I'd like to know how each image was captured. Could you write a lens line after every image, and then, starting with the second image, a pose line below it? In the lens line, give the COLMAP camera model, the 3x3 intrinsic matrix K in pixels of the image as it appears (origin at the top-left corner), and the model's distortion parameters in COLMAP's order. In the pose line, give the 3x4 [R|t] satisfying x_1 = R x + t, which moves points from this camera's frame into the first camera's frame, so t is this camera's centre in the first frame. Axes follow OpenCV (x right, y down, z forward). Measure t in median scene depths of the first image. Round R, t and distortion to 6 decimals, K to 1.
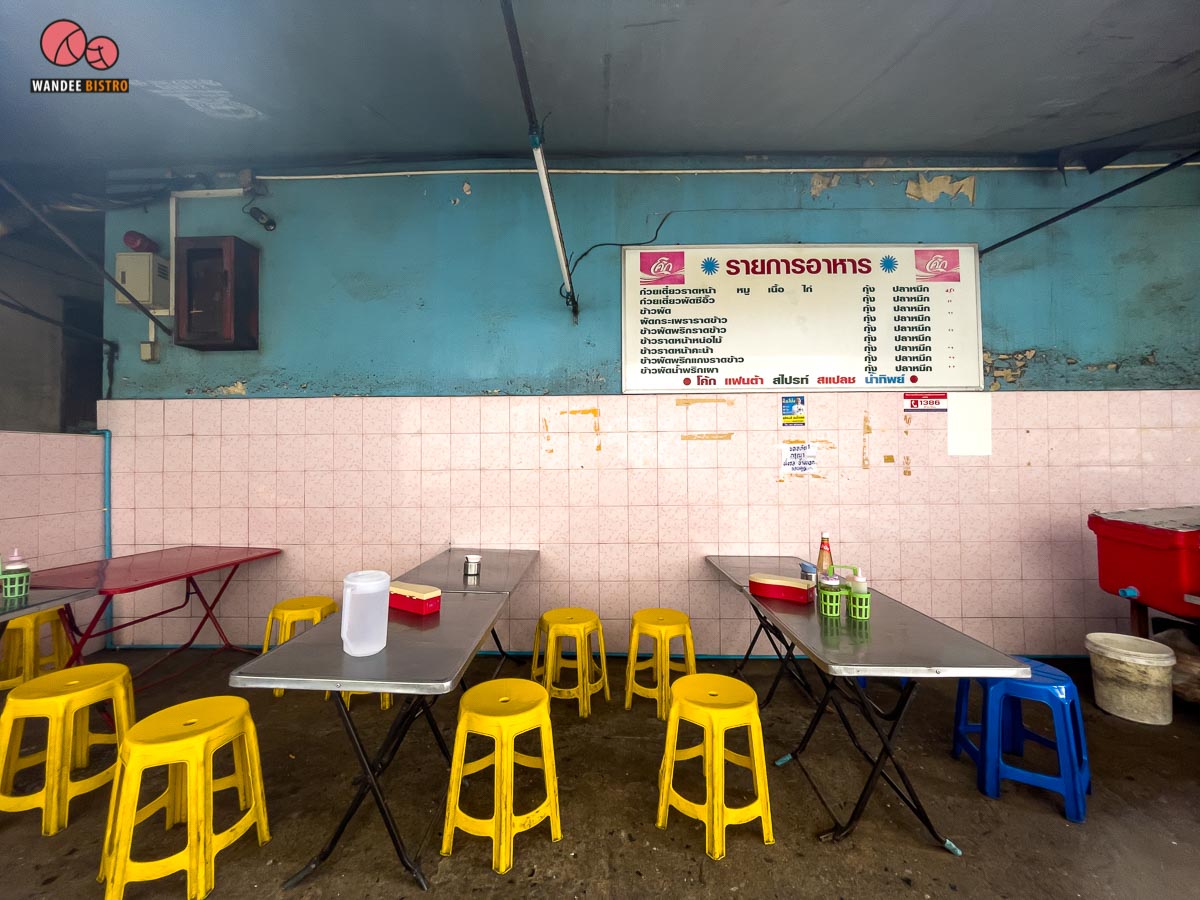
lens RADIAL K [[478.2, 0, 599.9], [0, 478.2, 458.6], [0, 0, 1]] dist [-0.015648, -0.000136]
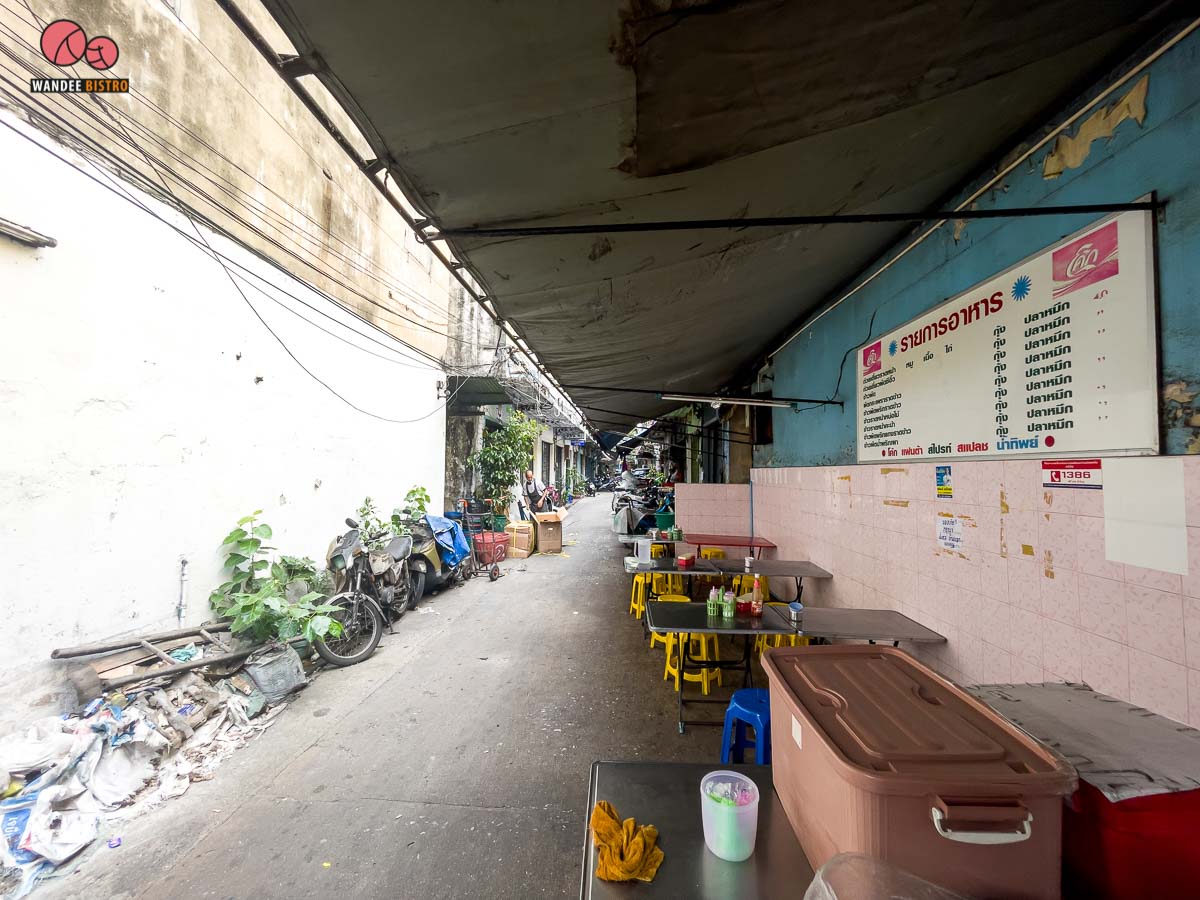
lens RADIAL K [[478.2, 0, 601.5], [0, 478.2, 452.0], [0, 0, 1]] dist [-0.015648, -0.000136]
pose [[-0.028725, -0.034163, -0.999003, 1.360910], [0.010880, 0.999346, -0.034488, -0.133400], [0.999528, -0.011860, -0.028335, 0.354923]]
